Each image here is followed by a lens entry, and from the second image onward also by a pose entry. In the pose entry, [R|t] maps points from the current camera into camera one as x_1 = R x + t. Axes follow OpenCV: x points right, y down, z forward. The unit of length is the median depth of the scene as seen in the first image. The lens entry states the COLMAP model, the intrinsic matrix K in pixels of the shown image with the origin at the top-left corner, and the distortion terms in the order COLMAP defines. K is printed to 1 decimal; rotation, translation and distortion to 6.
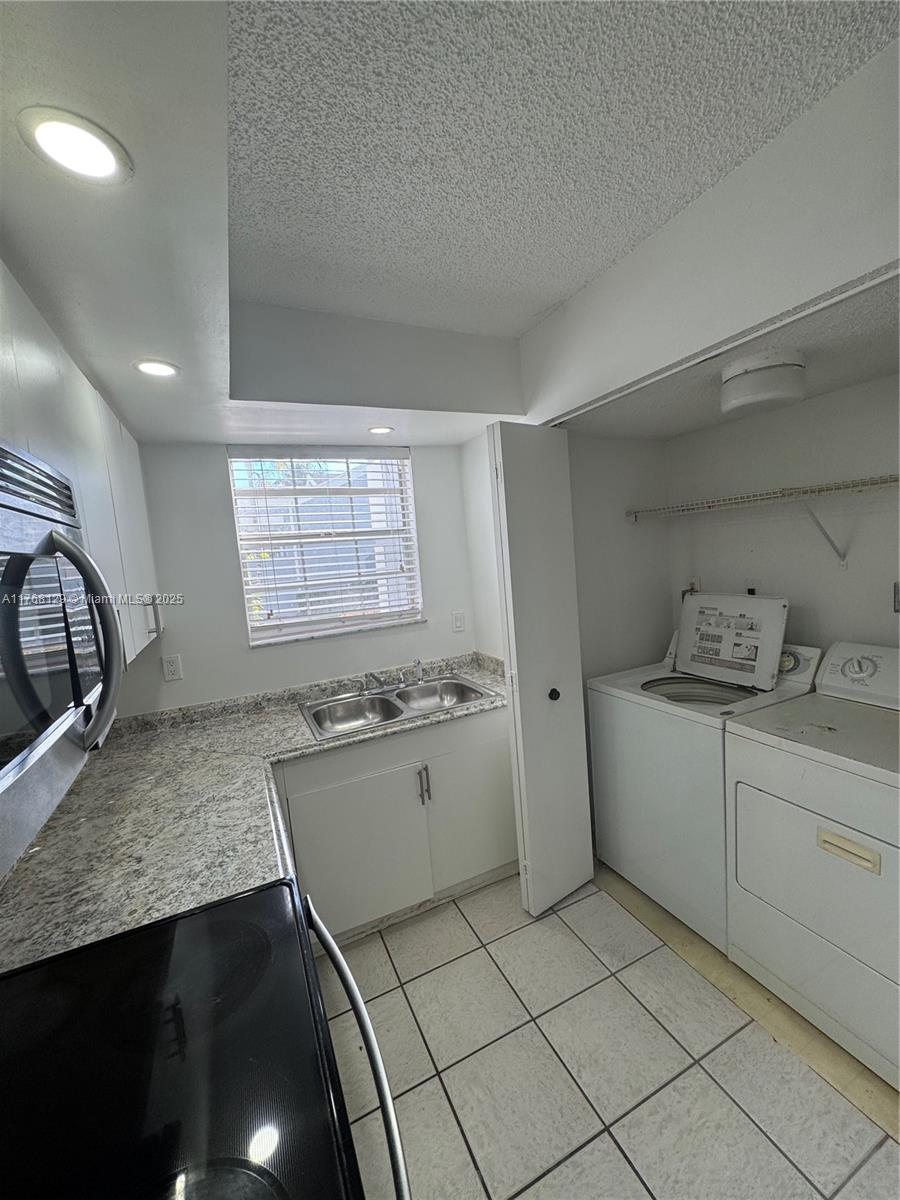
lens RADIAL K [[478.2, 0, 450.0], [0, 478.2, 600.0], [0, 0, 1]] dist [-0.005188, 0.001160]
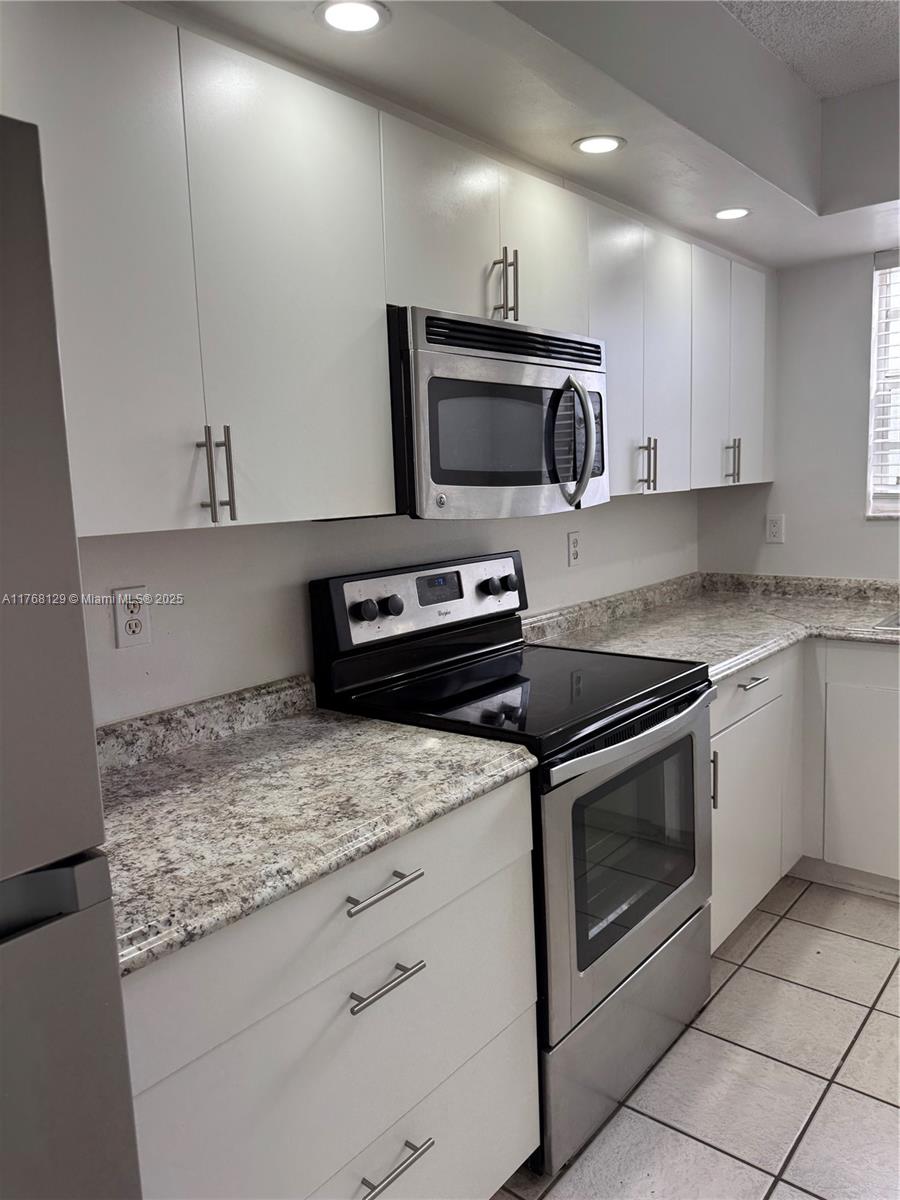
lens RADIAL K [[863.3, 0, 429.0], [0, 863.3, 597.0], [0, 0, 1]] dist [0.129122, -0.242020]
pose [[0.422926, 0.186247, -0.886818, 0.577935], [-0.086657, 0.982478, 0.165010, 0.052061], [0.902011, 0.007062, 0.431655, -0.258697]]
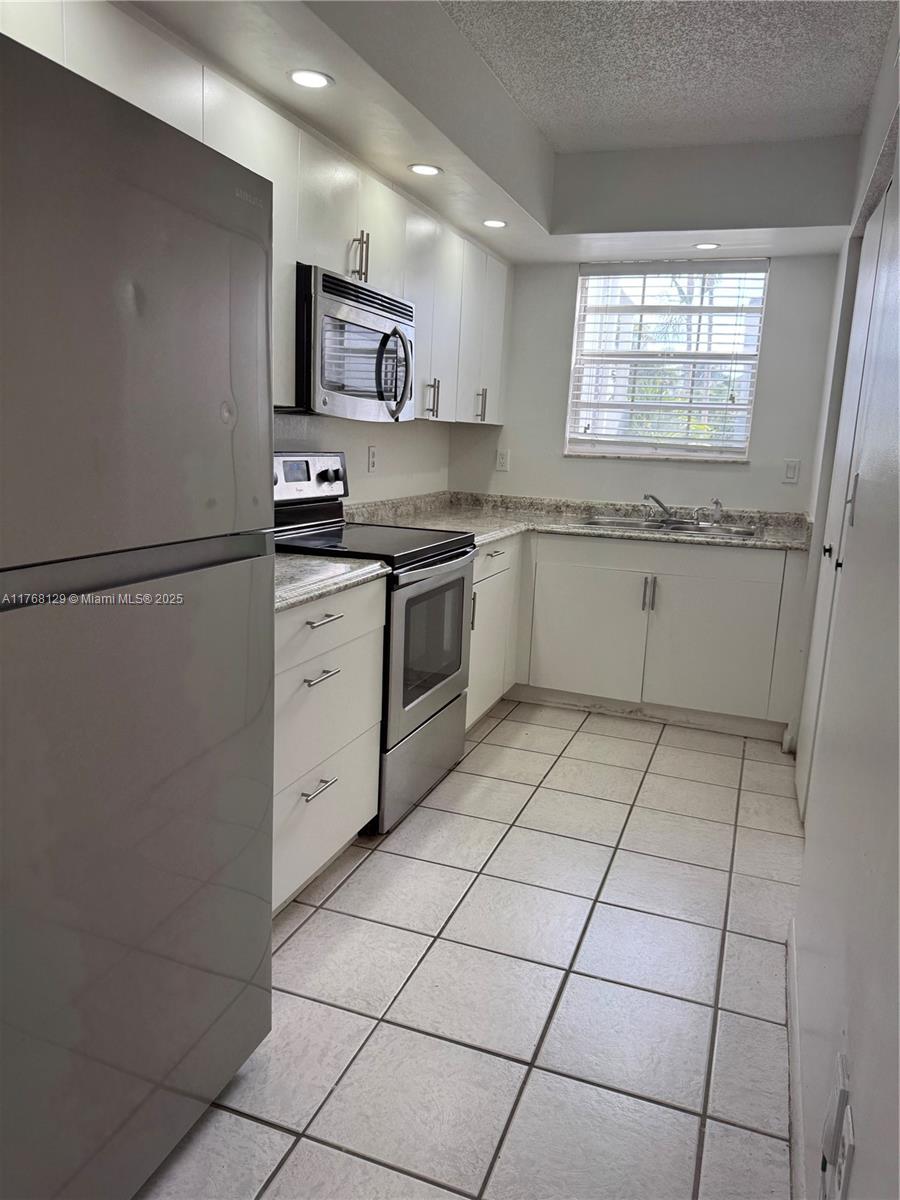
lens RADIAL K [[864.4, 0, 443.9], [0, 864.4, 602.0], [0, 0, 1]] dist [0.153495, -0.293763]
pose [[0.695113, 0.249812, -0.674101, 0.843573], [-0.175590, 0.968280, 0.177767, 0.120009], [0.697127, -0.005203, 0.716928, -0.647401]]
